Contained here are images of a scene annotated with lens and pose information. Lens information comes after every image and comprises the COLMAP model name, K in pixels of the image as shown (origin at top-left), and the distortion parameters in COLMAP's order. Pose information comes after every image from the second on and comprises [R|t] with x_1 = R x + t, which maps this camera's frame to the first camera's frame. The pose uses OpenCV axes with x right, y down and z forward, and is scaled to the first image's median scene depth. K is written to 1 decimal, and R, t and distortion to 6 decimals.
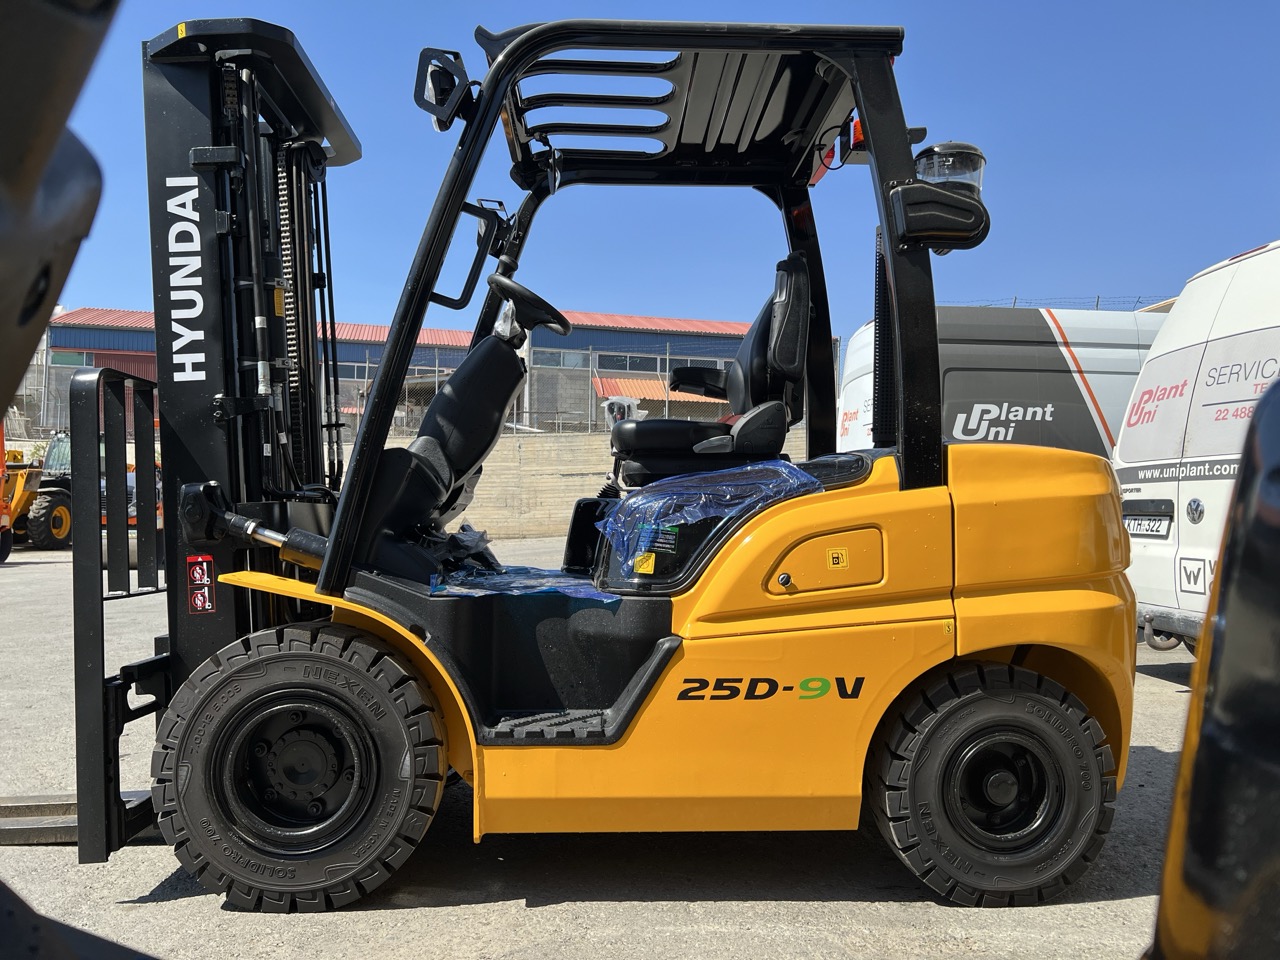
lens RADIAL K [[974.0, 0, 646.3], [0, 974.0, 462.5], [0, 0, 1]] dist [0.052755, -0.066800]
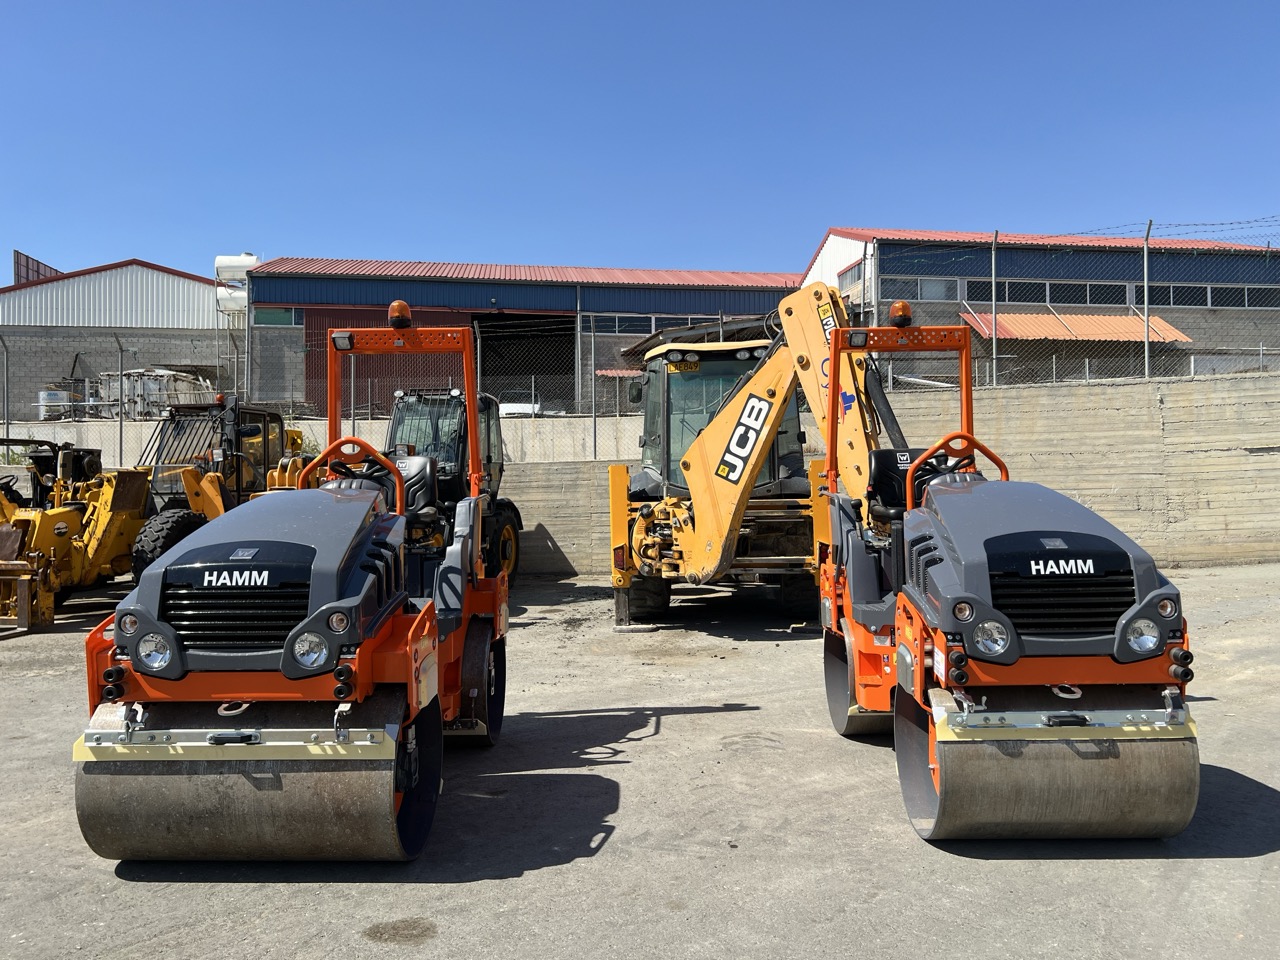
lens RADIAL K [[959.5, 0, 646.9], [0, 959.5, 478.4], [0, 0, 1]] dist [0.040735, -0.056636]
pose [[0.994205, -0.019040, -0.105801, -0.217269], [0.023911, 0.998702, 0.044964, -0.002269], [0.104807, -0.047233, 0.993370, 0.258917]]
